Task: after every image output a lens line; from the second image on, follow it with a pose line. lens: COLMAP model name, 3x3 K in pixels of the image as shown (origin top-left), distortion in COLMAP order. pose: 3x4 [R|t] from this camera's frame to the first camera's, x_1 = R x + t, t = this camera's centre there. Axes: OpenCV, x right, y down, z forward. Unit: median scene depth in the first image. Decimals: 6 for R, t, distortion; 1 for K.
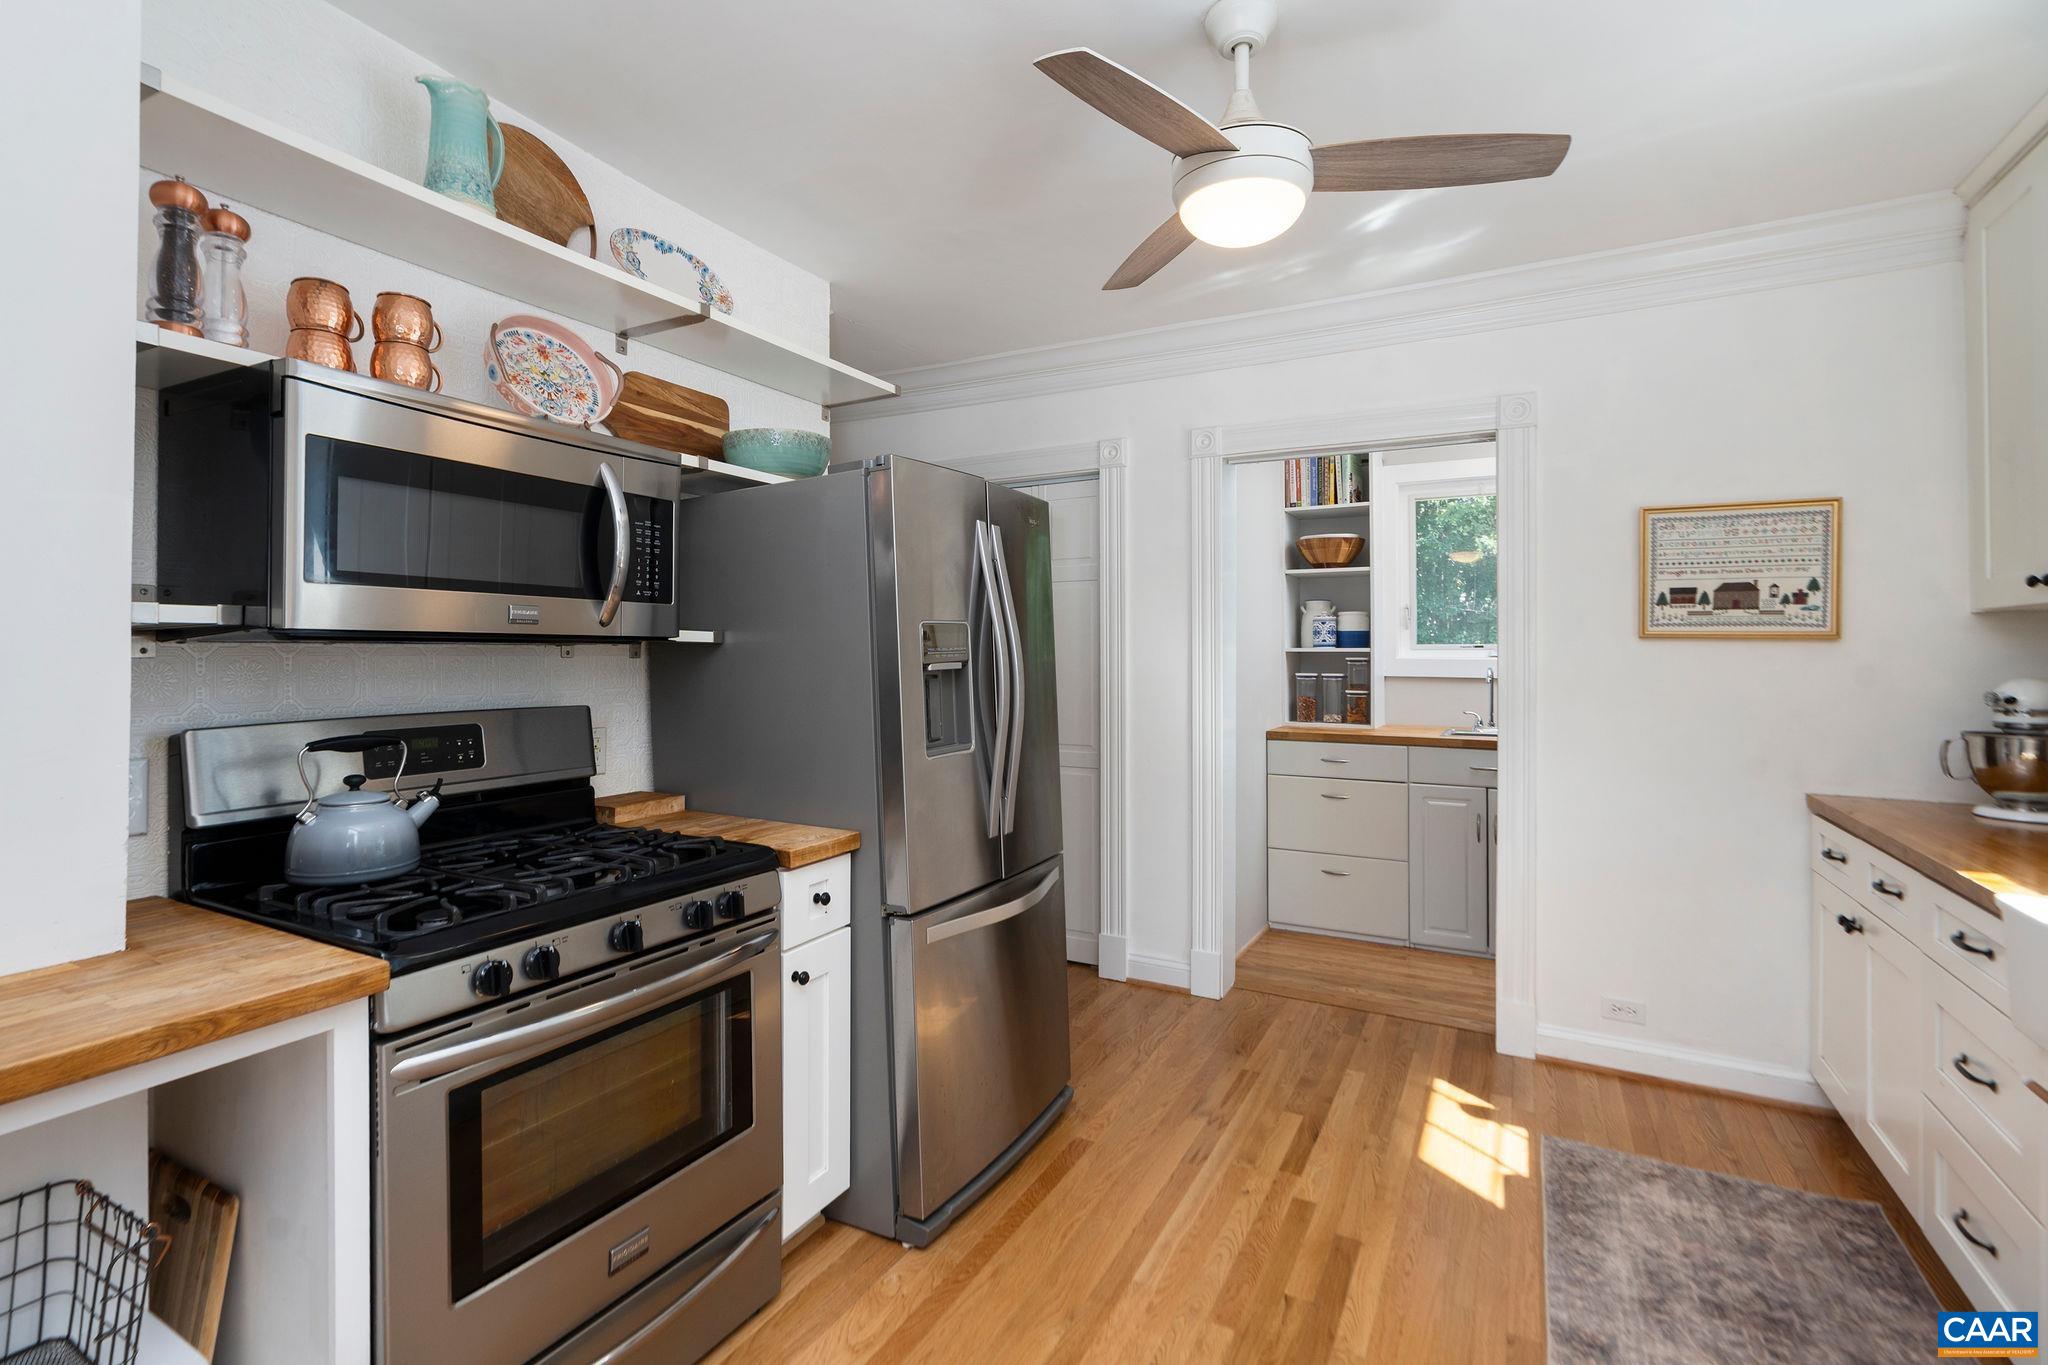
lens RADIAL K [[949.4, 0, 997.0], [0, 949.4, 644.9], [0, 0, 1]] dist [-0.006667, 0.002396]
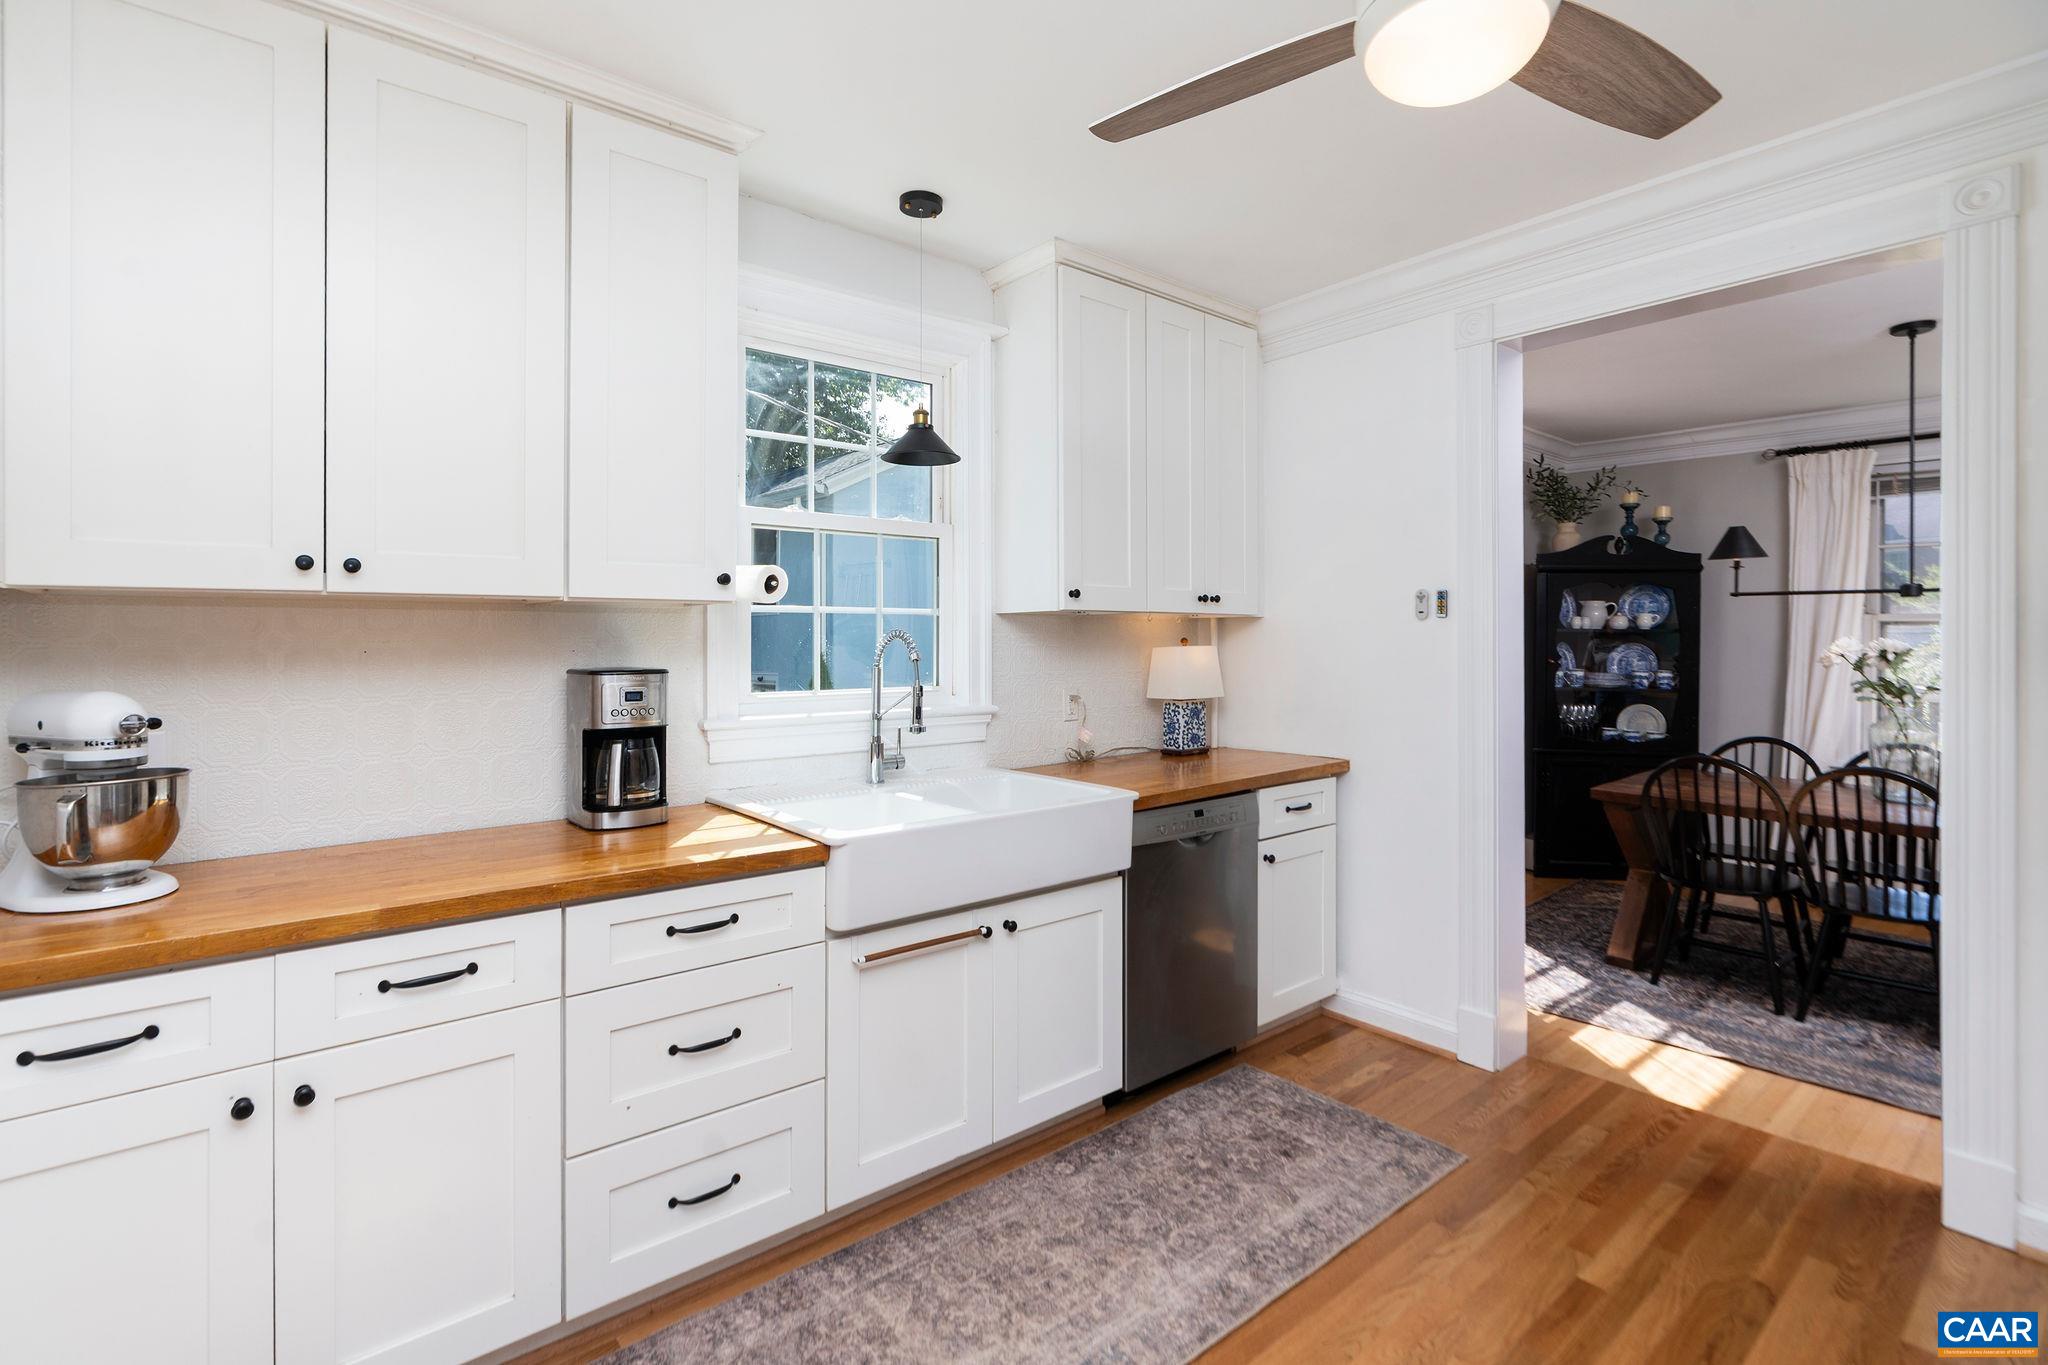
lens RADIAL K [[949.4, 0, 1011.3], [0, 949.4, 632.4], [0, 0, 1]] dist [-0.006667, 0.002396]
pose [[-0.928491, 0.003334, 0.371341, 0.199656], [-0.001868, 0.999905, -0.013647, 0.000905], [-0.371351, -0.013365, -0.928396, 1.216110]]
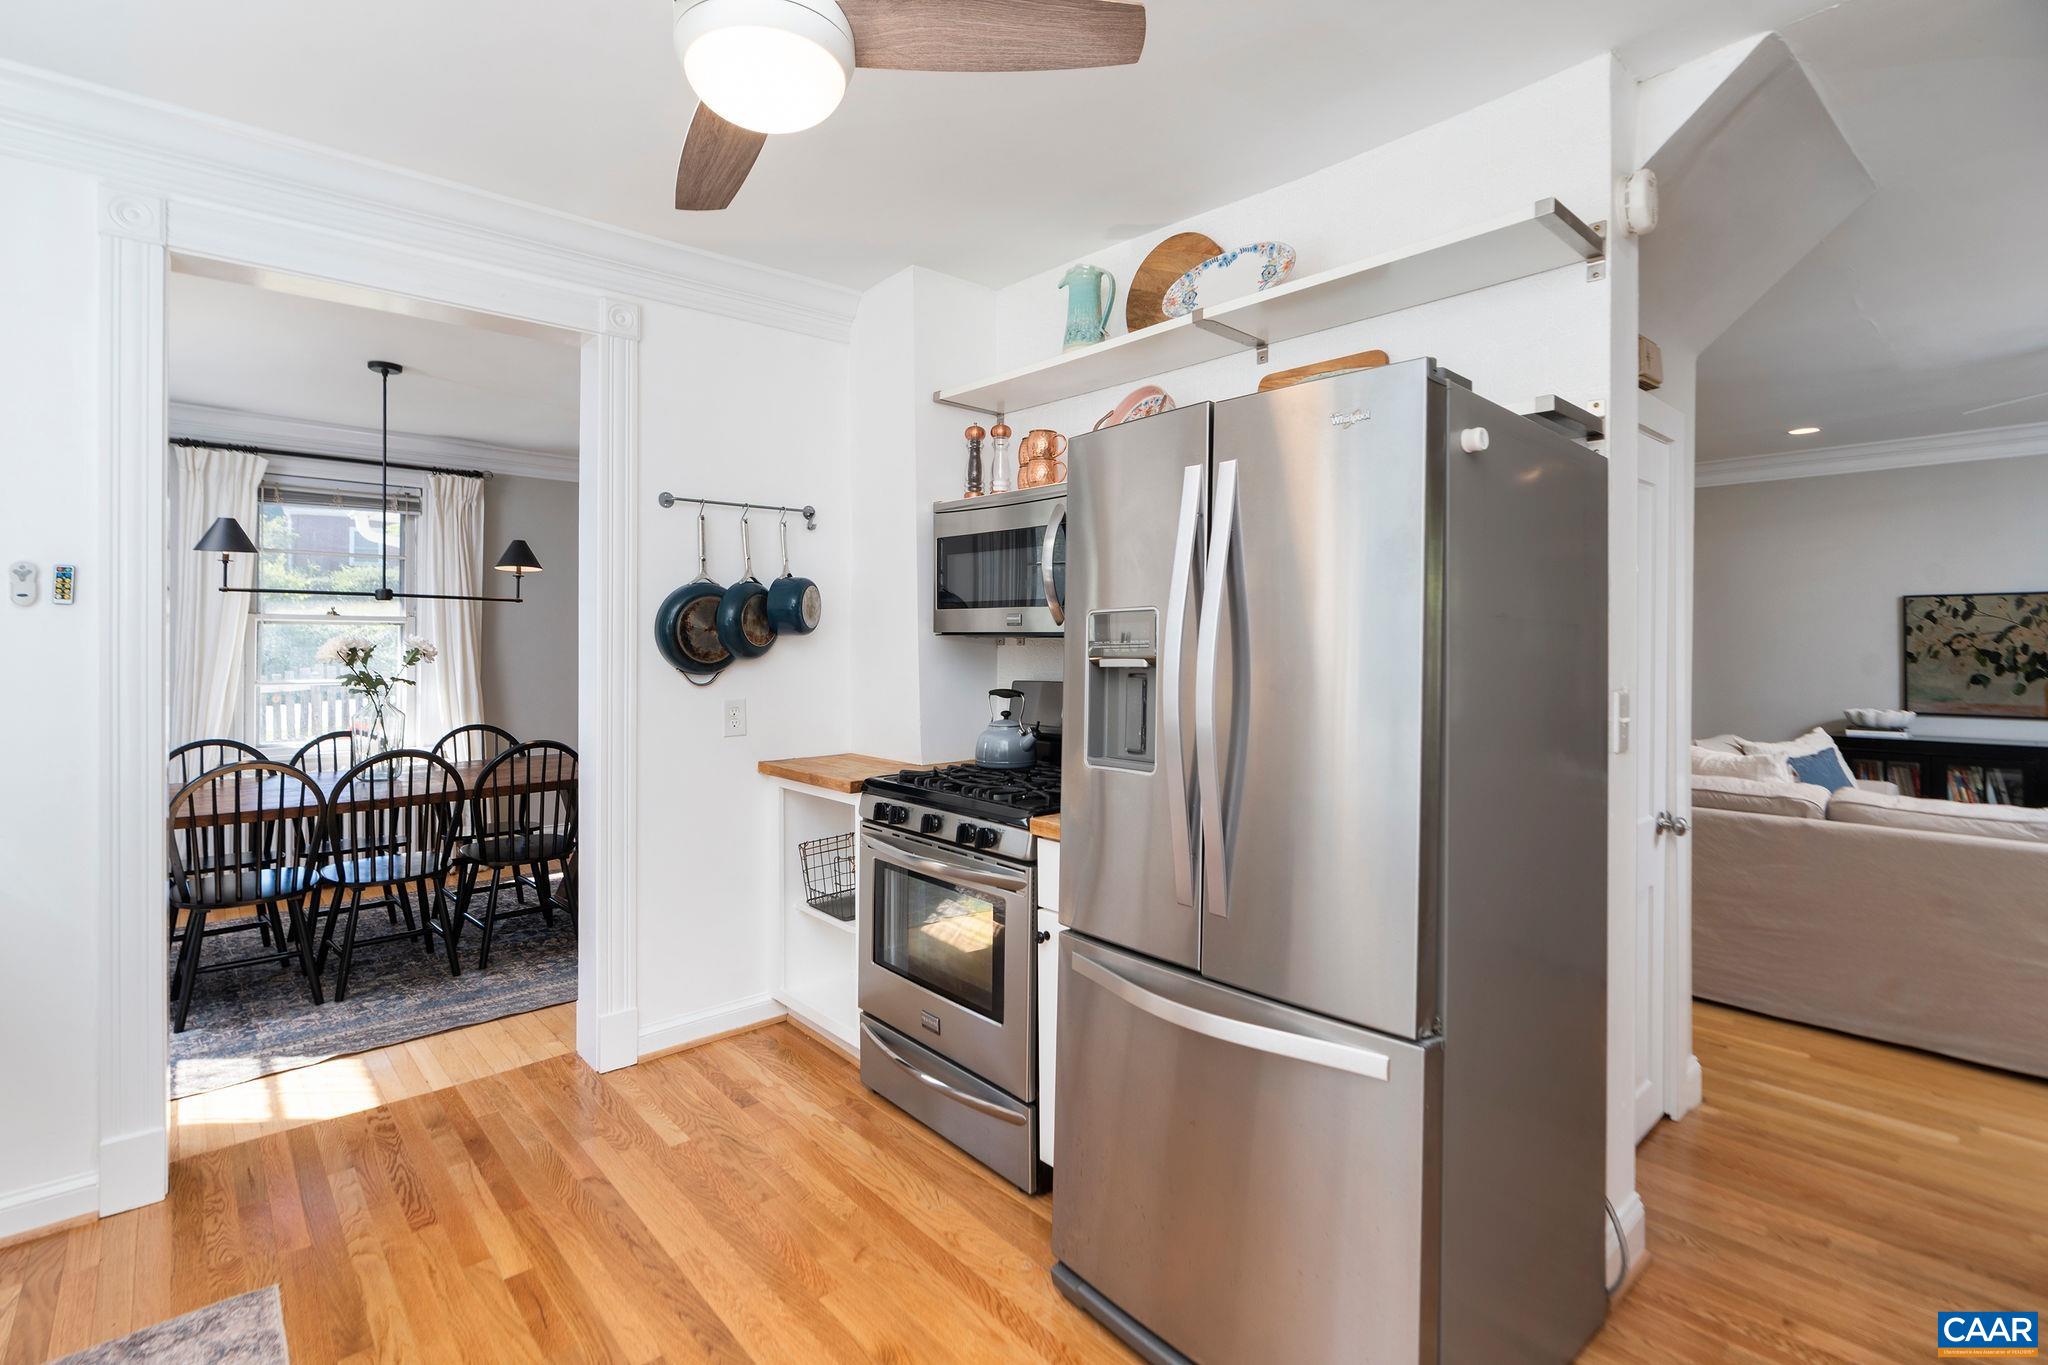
lens RADIAL K [[949.4, 0, 1008.8], [0, 949.4, 637.0], [0, 0, 1]] dist [-0.006667, 0.002396]
pose [[-0.343761, -0.001931, -0.939055, 0.622739], [0.005484, 0.999977, -0.004064, 0.001501], [0.939041, -0.006546, -0.343743, 0.979623]]
